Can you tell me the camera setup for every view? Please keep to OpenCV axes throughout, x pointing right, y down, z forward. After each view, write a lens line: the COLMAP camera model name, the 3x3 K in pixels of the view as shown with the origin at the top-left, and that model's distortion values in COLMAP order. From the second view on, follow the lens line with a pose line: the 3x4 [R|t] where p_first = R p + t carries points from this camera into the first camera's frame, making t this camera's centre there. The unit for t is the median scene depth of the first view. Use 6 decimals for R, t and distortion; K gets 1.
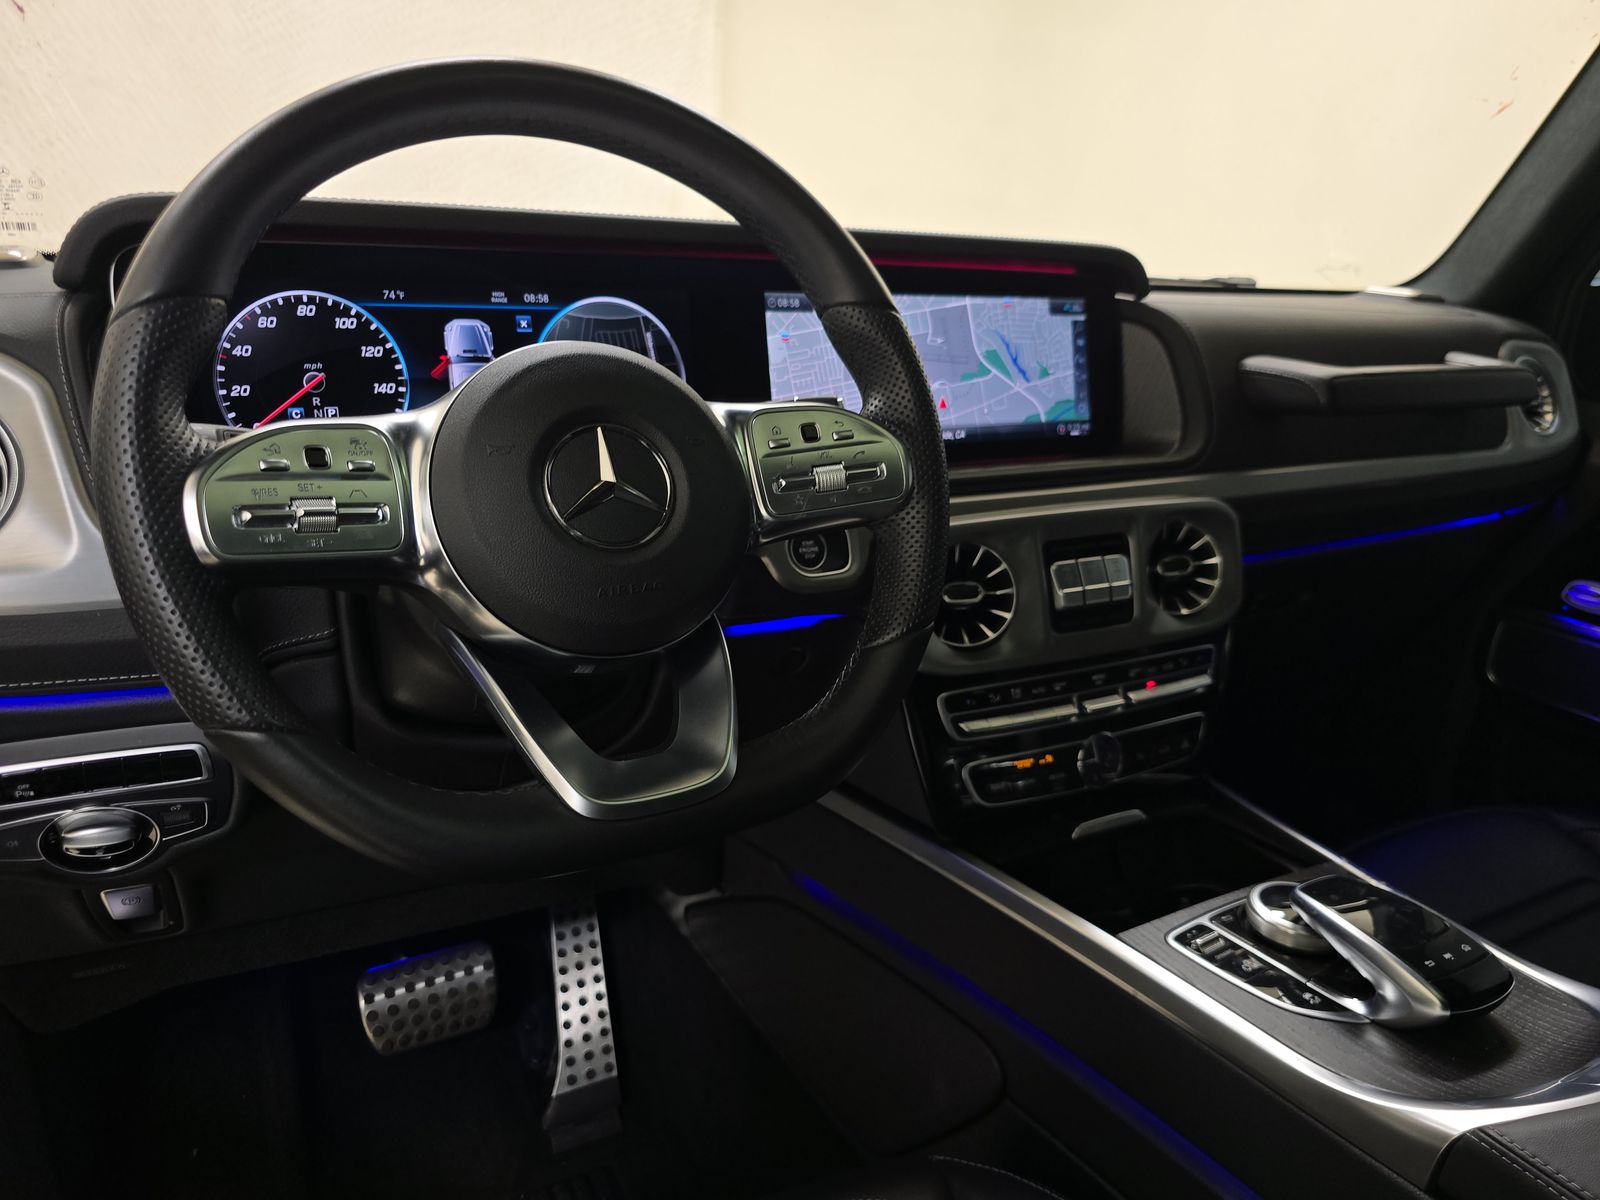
lens RADIAL K [[1068.5, 0, 798.5], [0, 1068.5, 581.0], [0, 0, 1]] dist [0.014015, -0.040599]
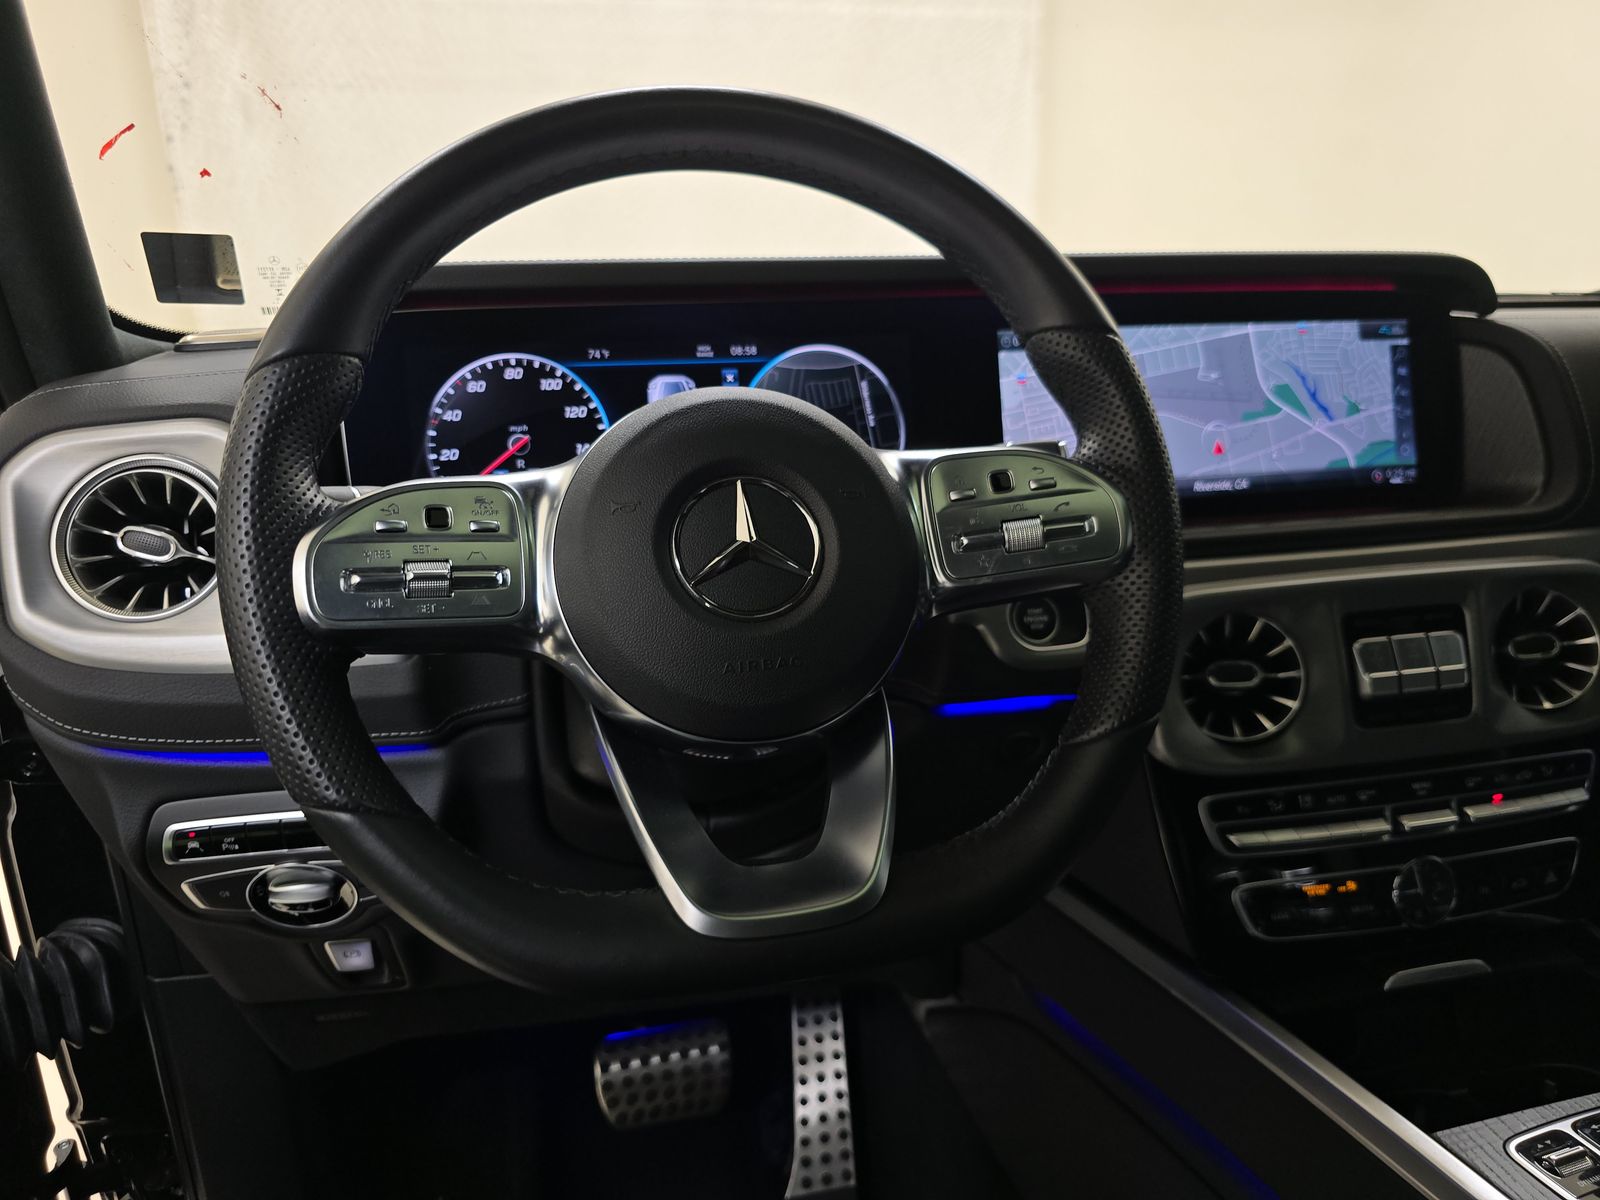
lens RADIAL K [[1068.5, 0, 798.5], [0, 1068.5, 581.0], [0, 0, 1]] dist [0.014015, -0.040599]
pose [[0.957426, 0.003775, -0.288655, 0.071852], [-0.020614, 0.998256, -0.055320, -0.008314], [0.287943, 0.058915, 0.955834, 0.113466]]
